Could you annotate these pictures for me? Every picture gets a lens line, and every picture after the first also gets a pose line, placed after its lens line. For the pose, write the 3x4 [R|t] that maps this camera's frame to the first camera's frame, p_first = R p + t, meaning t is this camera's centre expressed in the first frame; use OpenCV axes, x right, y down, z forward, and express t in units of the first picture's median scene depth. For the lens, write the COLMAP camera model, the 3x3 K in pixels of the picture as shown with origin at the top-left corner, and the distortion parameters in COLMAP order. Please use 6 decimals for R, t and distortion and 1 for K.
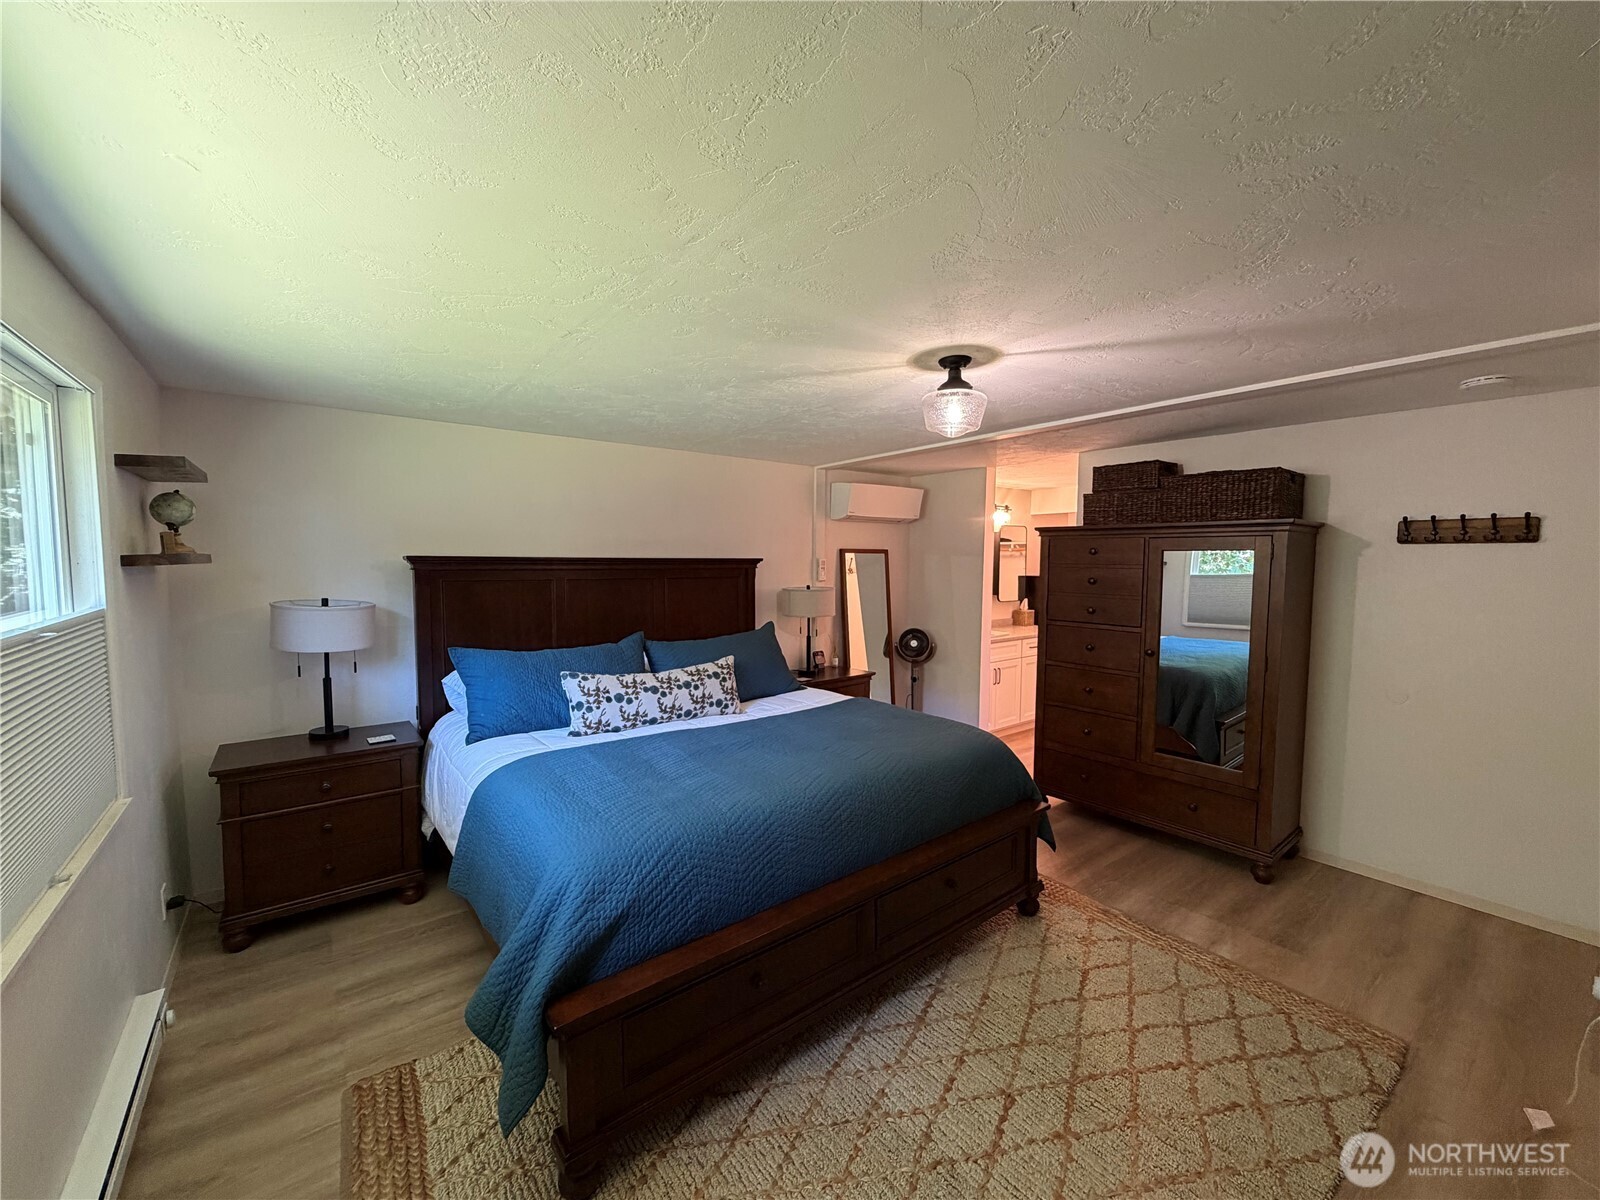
lens RADIAL K [[639.7, 0, 802.3], [0, 639.7, 597.0], [0, 0, 1]] dist [0.001843, 0.000198]
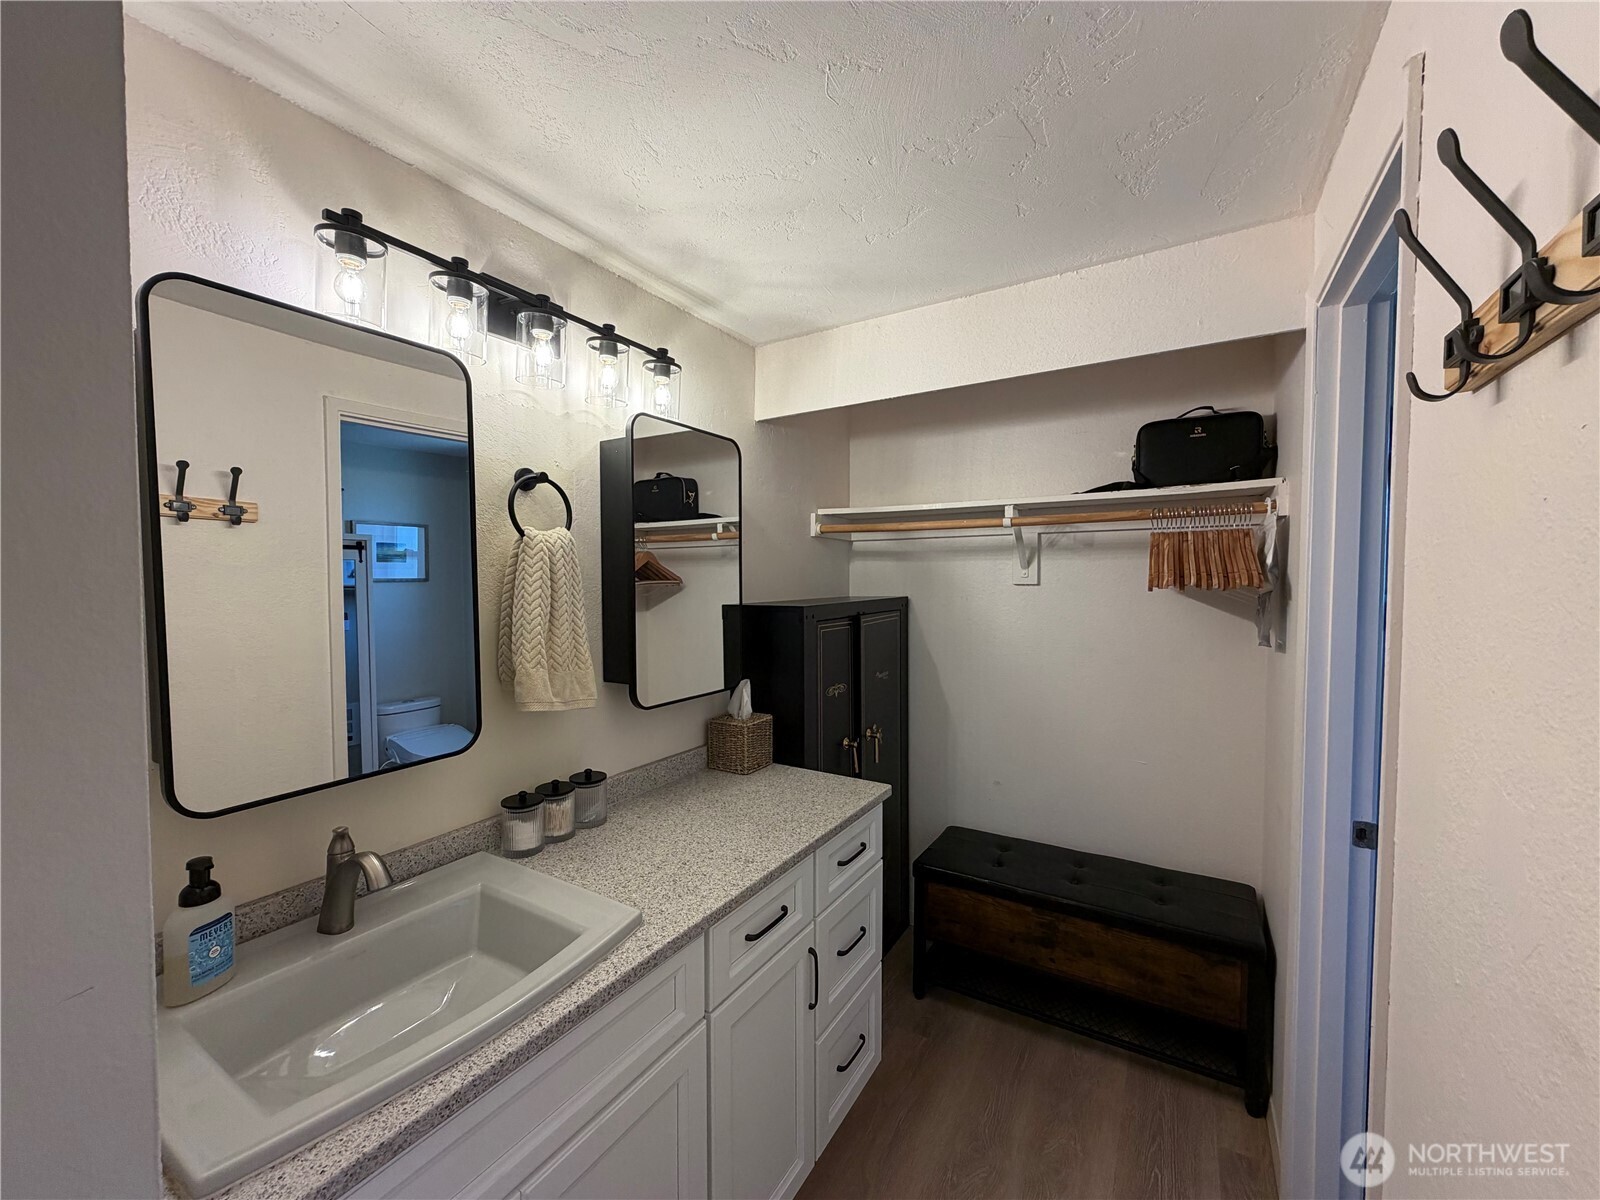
lens RADIAL K [[639.7, 0, 802.2], [0, 639.7, 601.6], [0, 0, 1]] dist [0.001843, 0.000198]
pose [[0.935196, -0.020811, 0.353518, 0.267796], [0.034375, 0.998892, -0.032132, -0.023938], [-0.352458, 0.042202, 0.934876, 0.703595]]
